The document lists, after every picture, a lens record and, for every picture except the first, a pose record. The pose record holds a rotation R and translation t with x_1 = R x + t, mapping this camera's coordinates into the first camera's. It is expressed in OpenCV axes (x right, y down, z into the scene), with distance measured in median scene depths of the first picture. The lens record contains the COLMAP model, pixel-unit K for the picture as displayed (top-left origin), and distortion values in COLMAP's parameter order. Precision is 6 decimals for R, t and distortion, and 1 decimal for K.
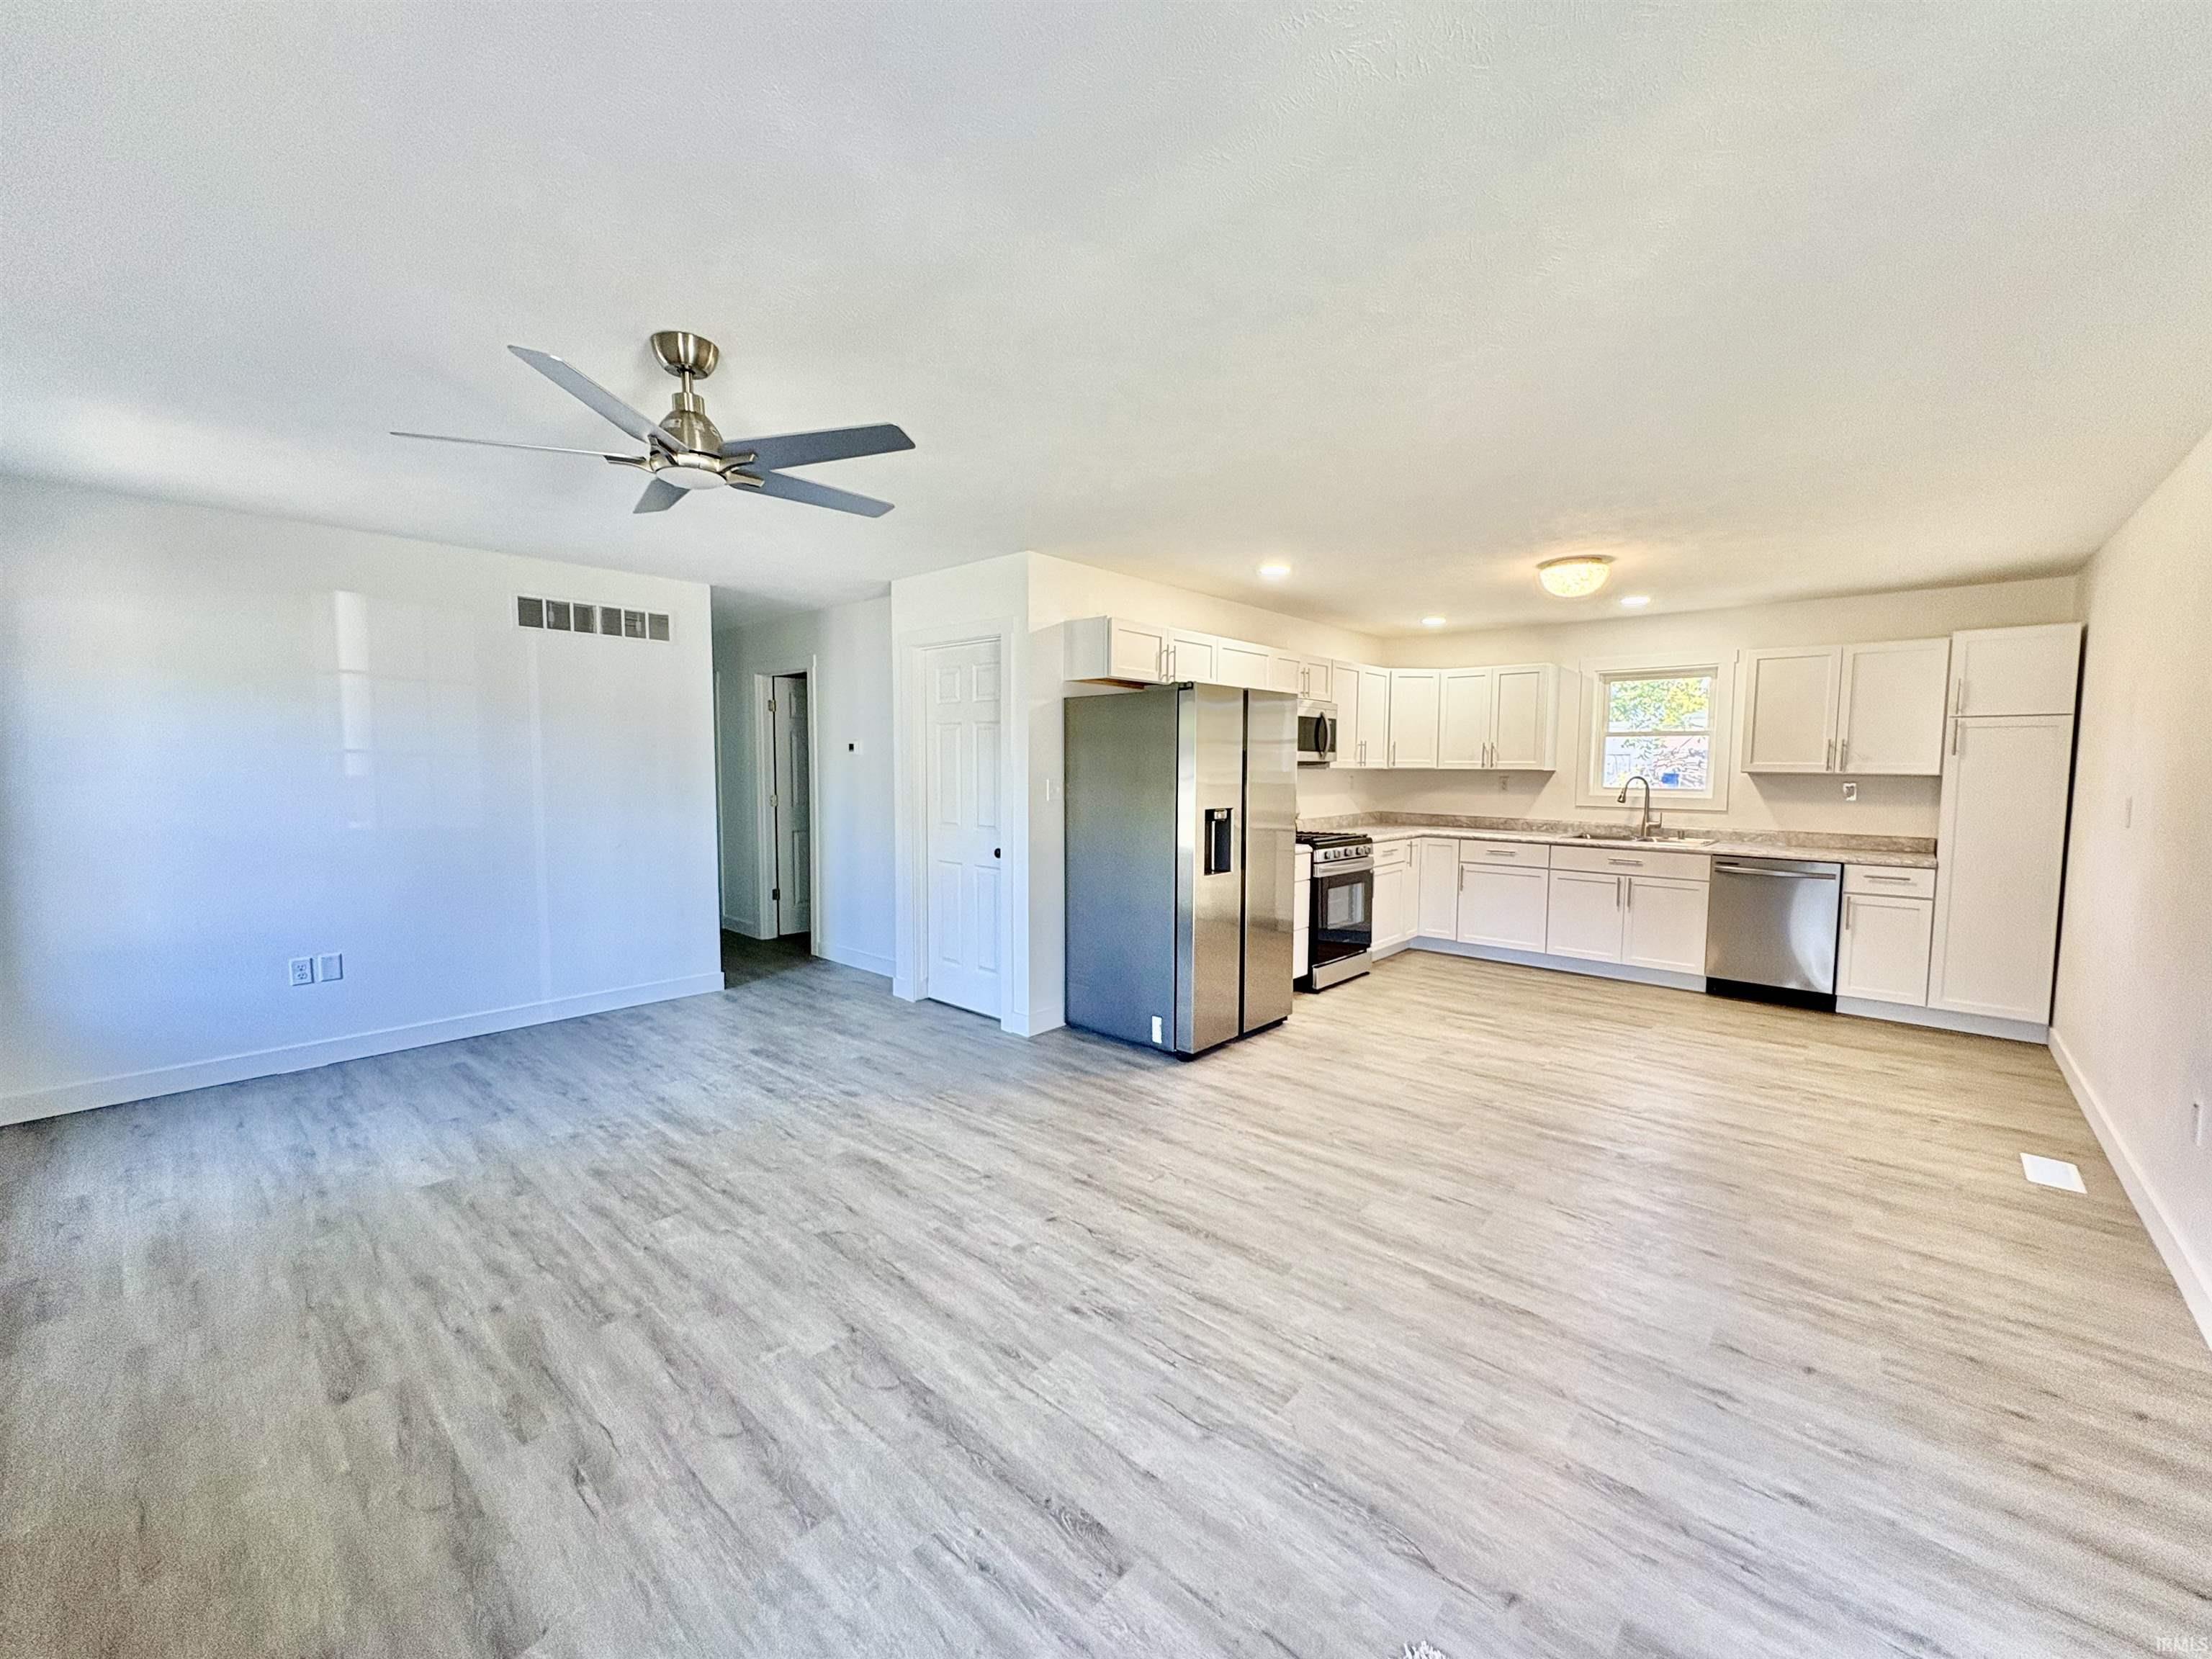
lens RADIAL K [[893.9, 0, 1099.6], [0, 893.9, 827.7], [0, 0, 1]] dist [0.001348, 0.000550]
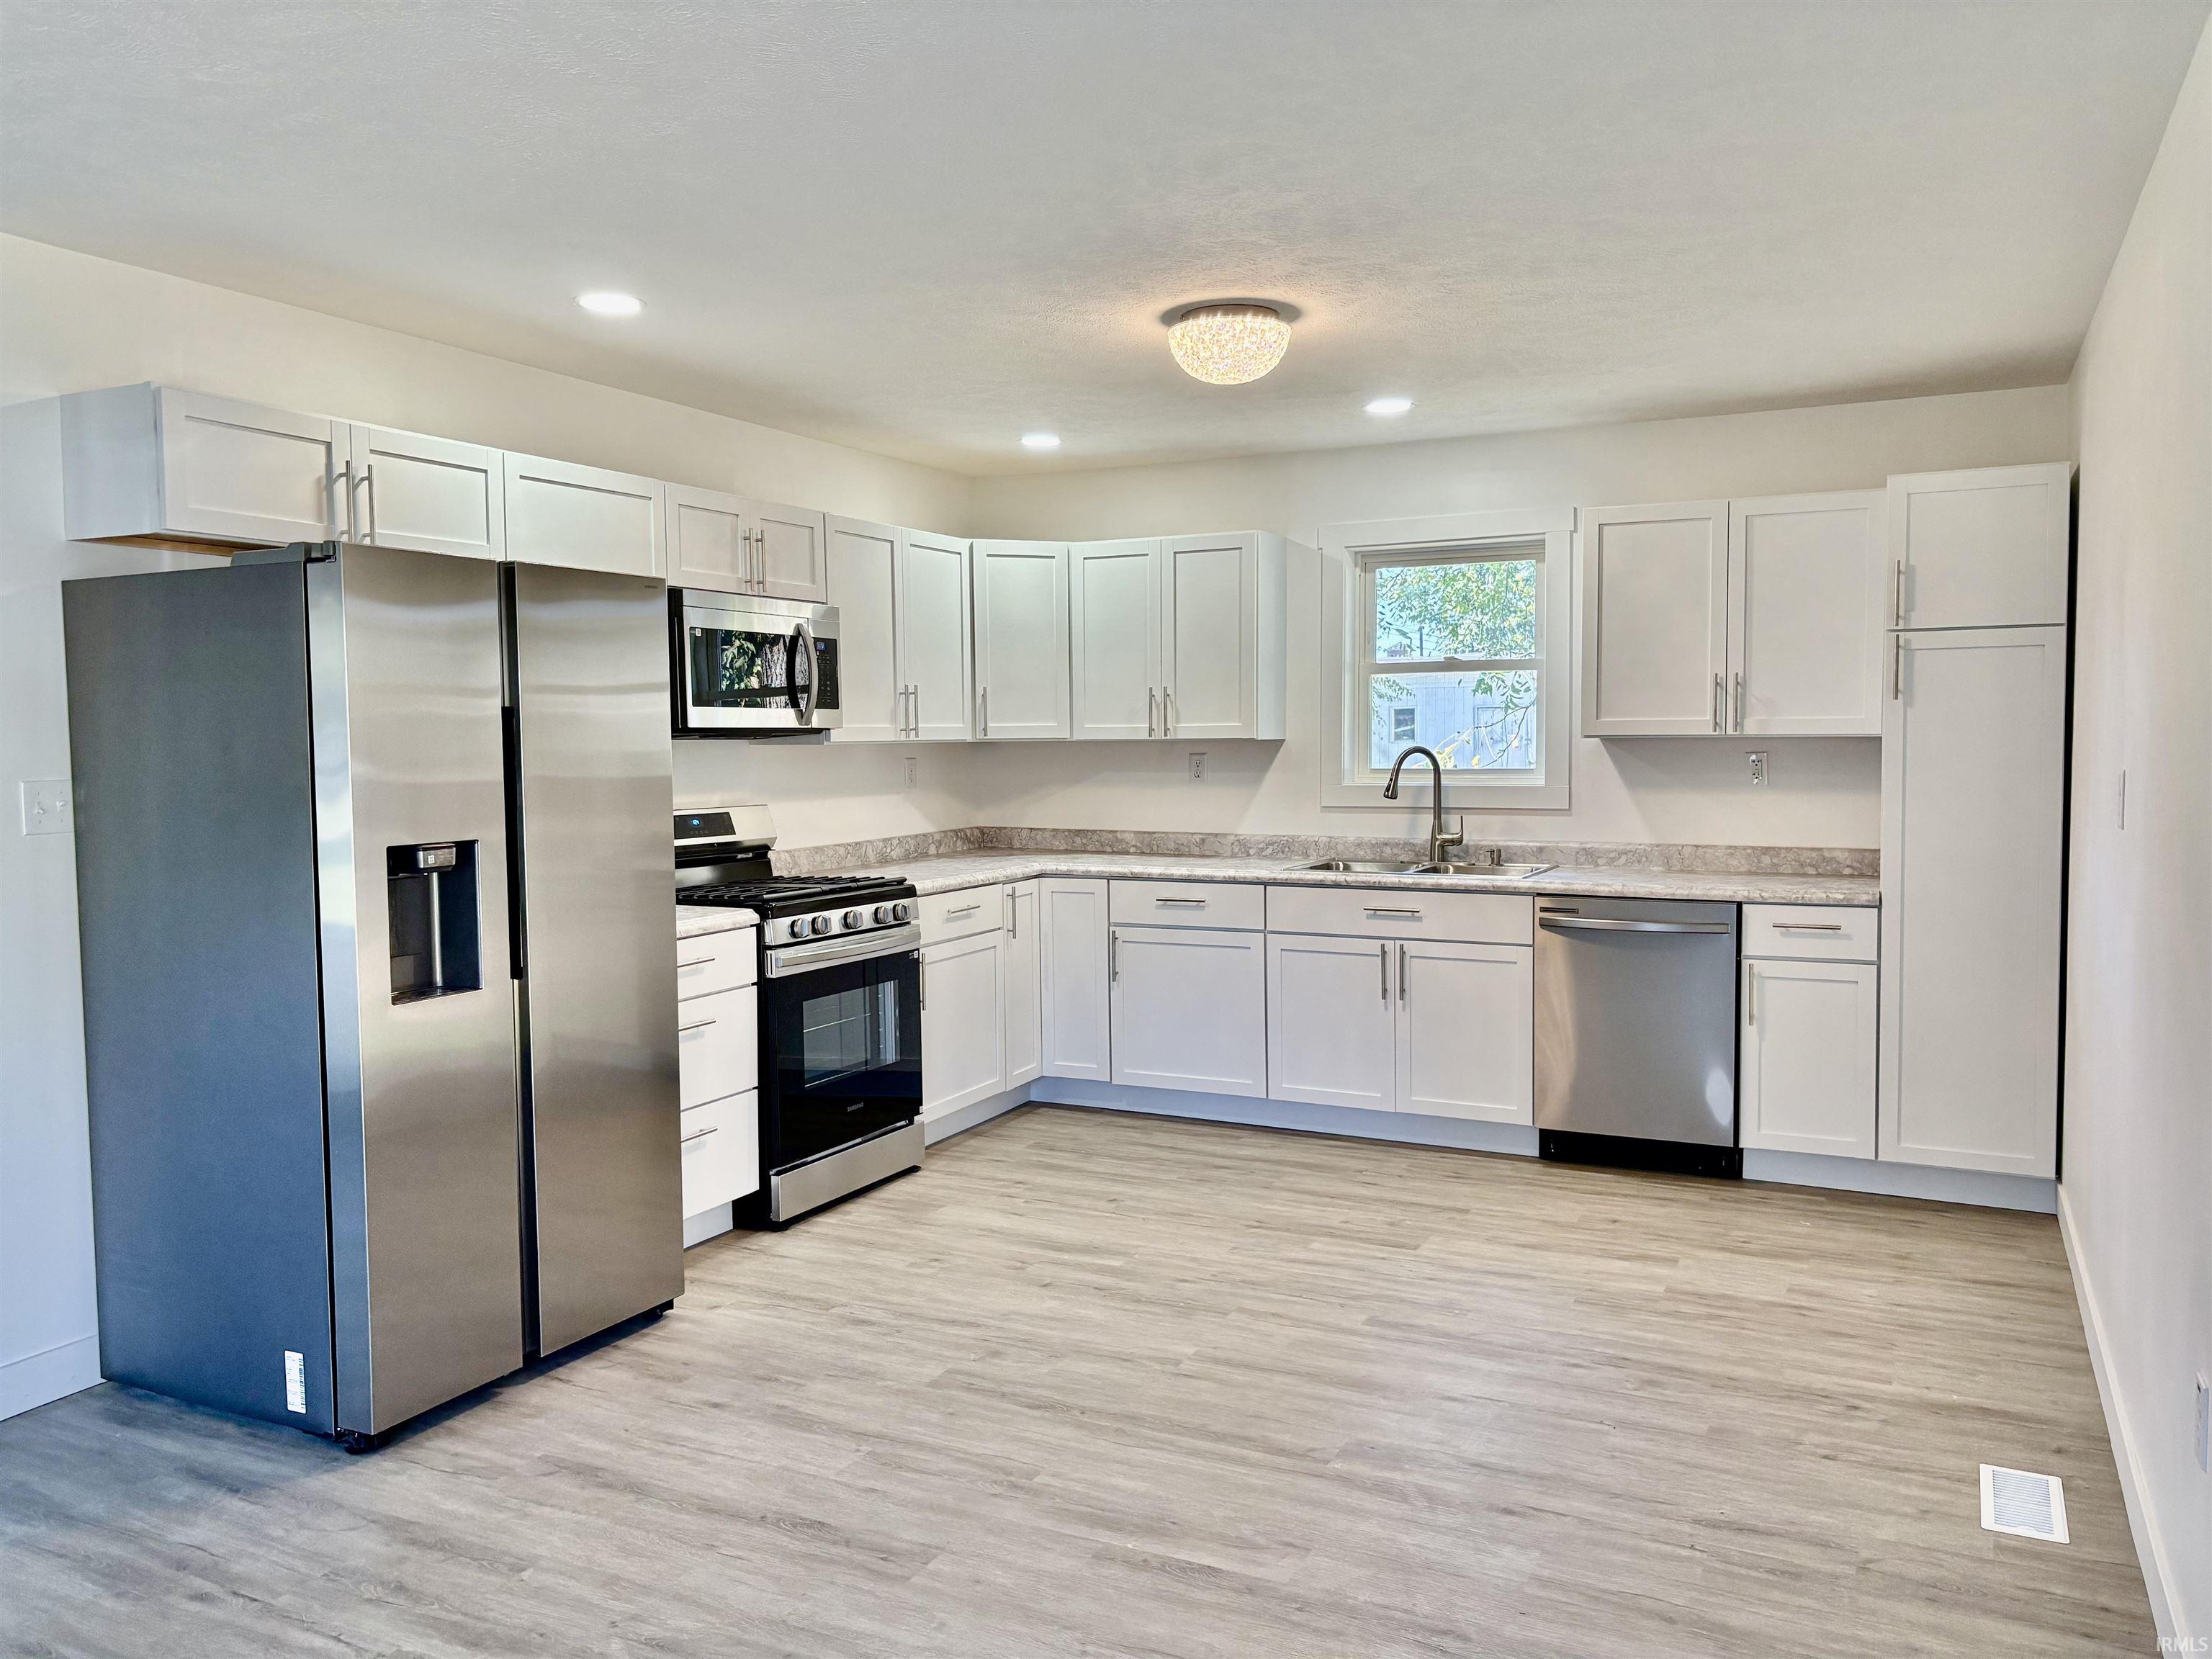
lens RADIAL K [[1698.7, 0, 1093.0], [0, 1698.7, 824.5], [0, 0, 1]] dist [0.033396, -0.038427]
pose [[0.963341, -0.030310, 0.266564, 0.199091], [0.035290, 0.999280, -0.013910, -0.006827], [-0.265950, 0.022808, 0.963717, 0.123664]]
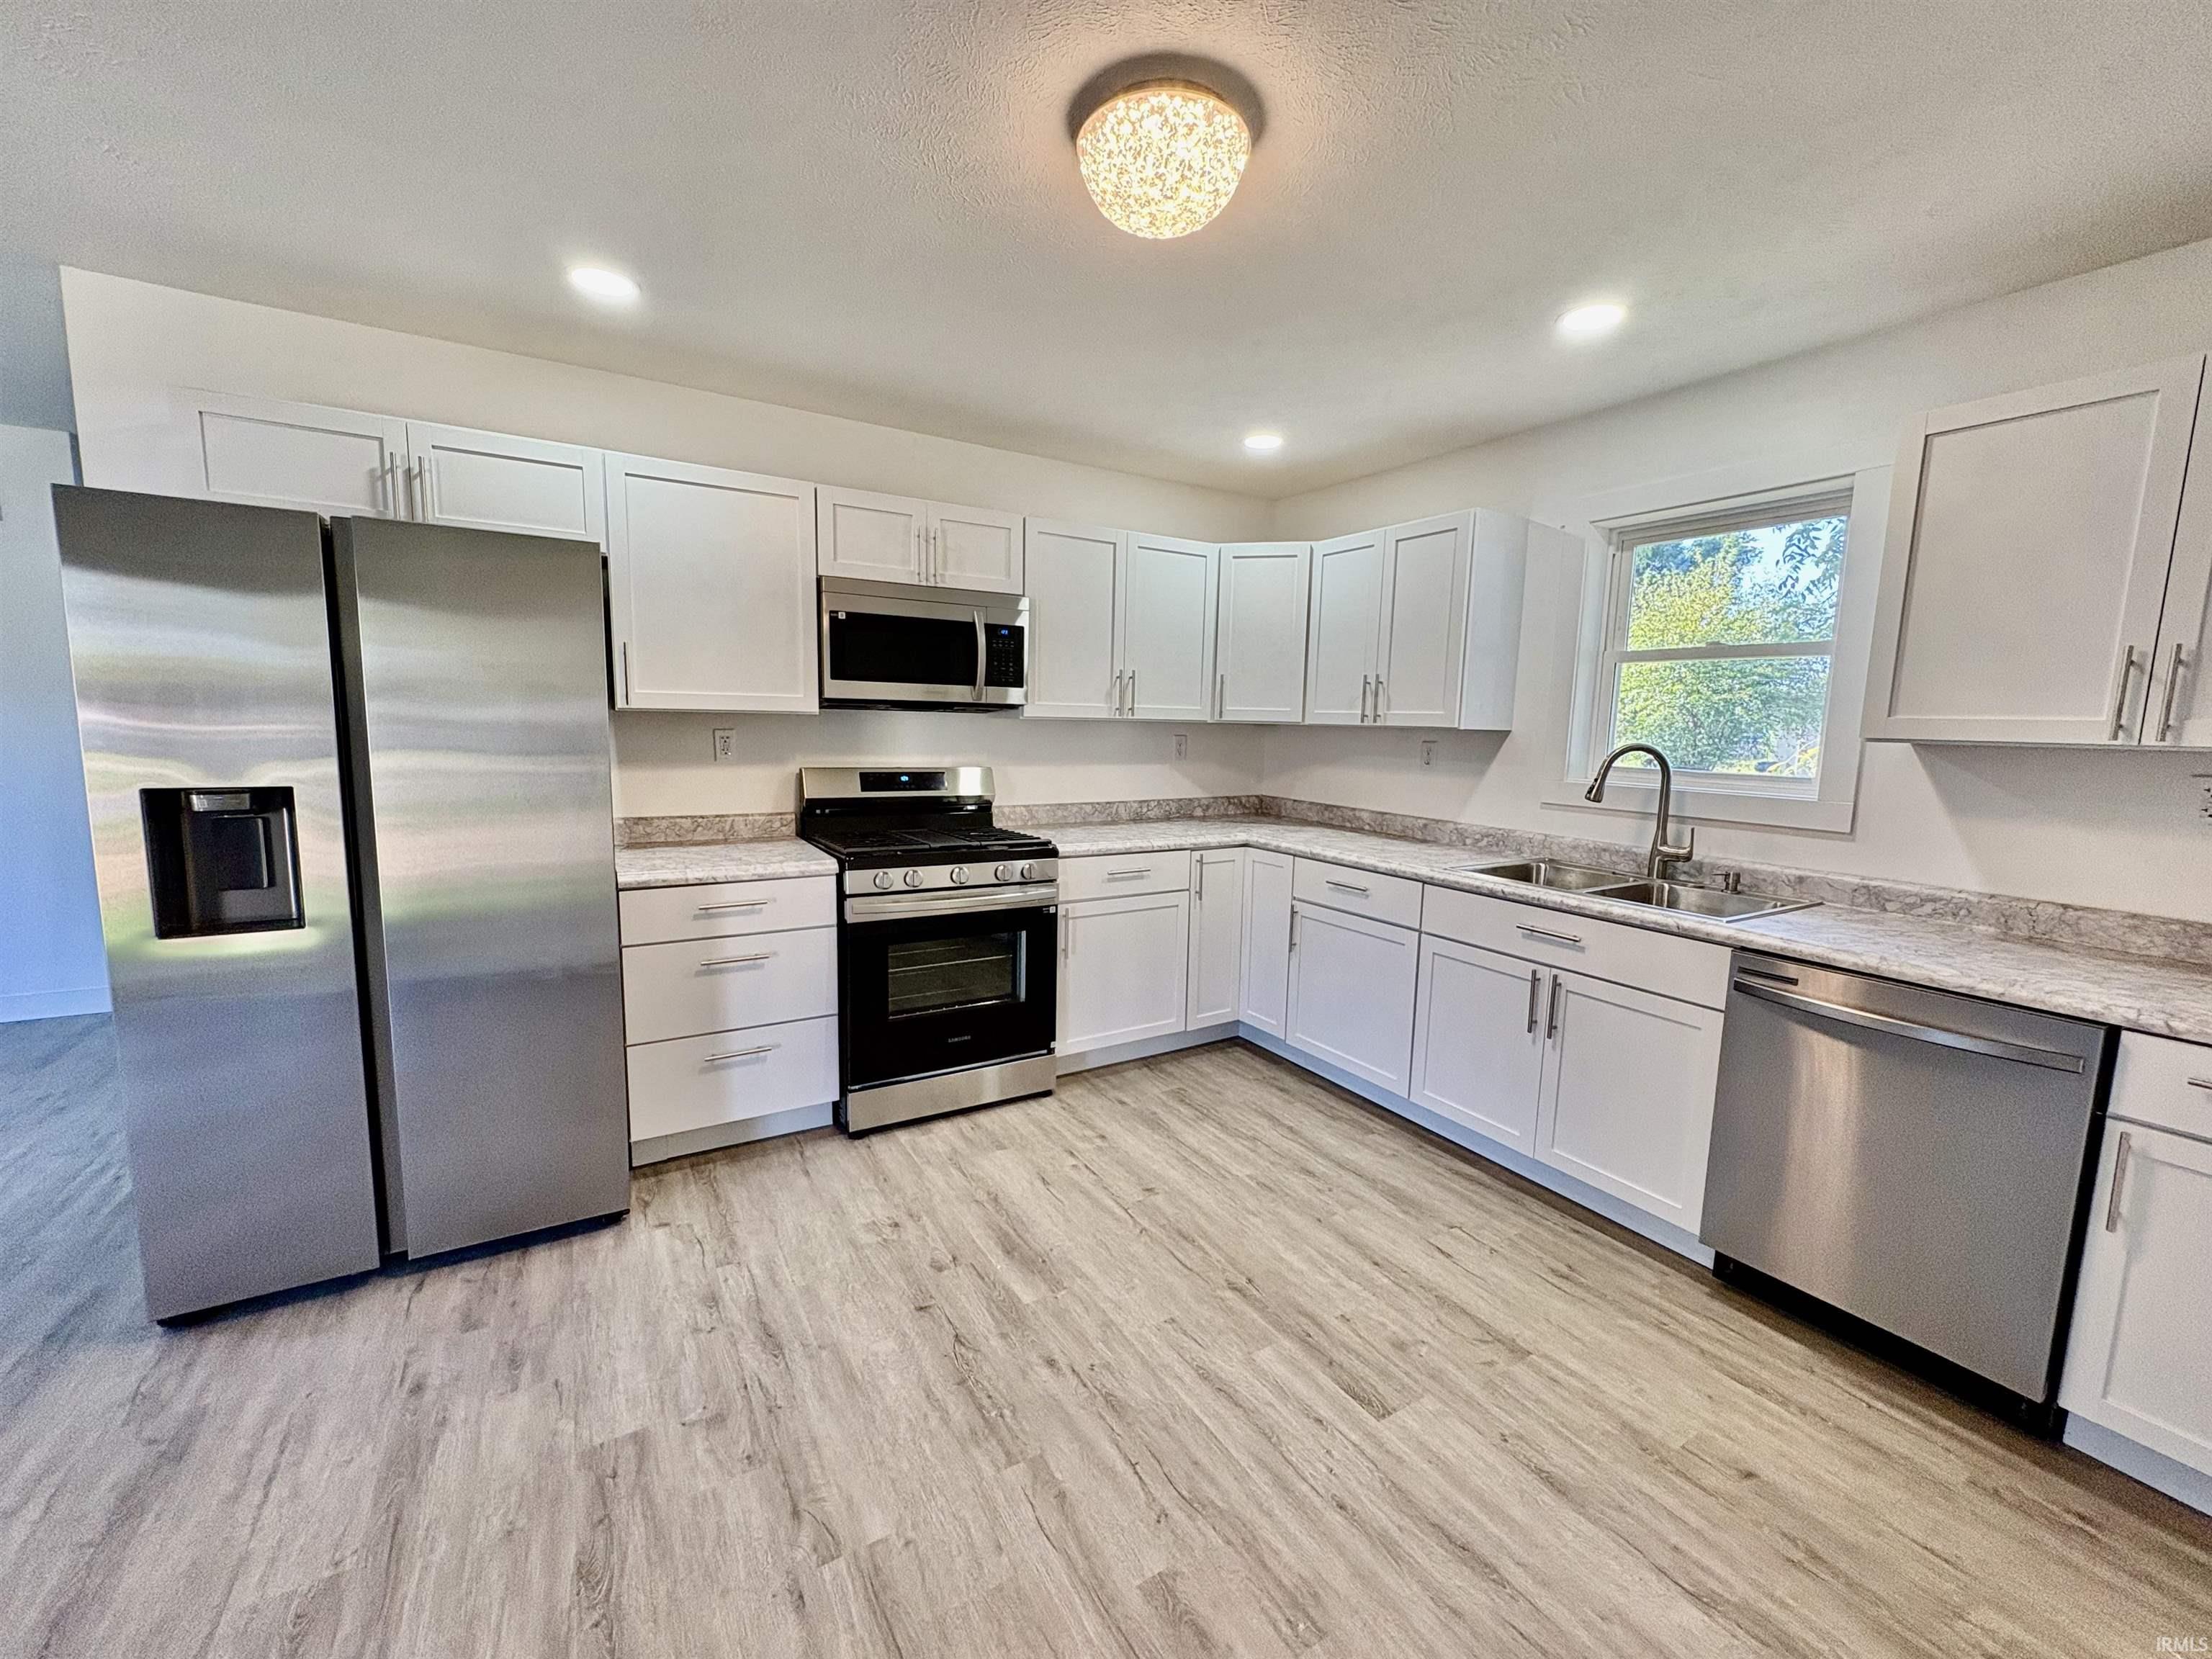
lens RADIAL K [[893.9, 0, 1096.8], [0, 893.9, 827.0], [0, 0, 1]] dist [0.001348, 0.000550]
pose [[0.957228, 0.050538, -0.284887, 0.613034], [-0.037857, 0.998039, 0.049847, -0.036499], [0.286847, -0.036930, 0.957264, 0.635089]]
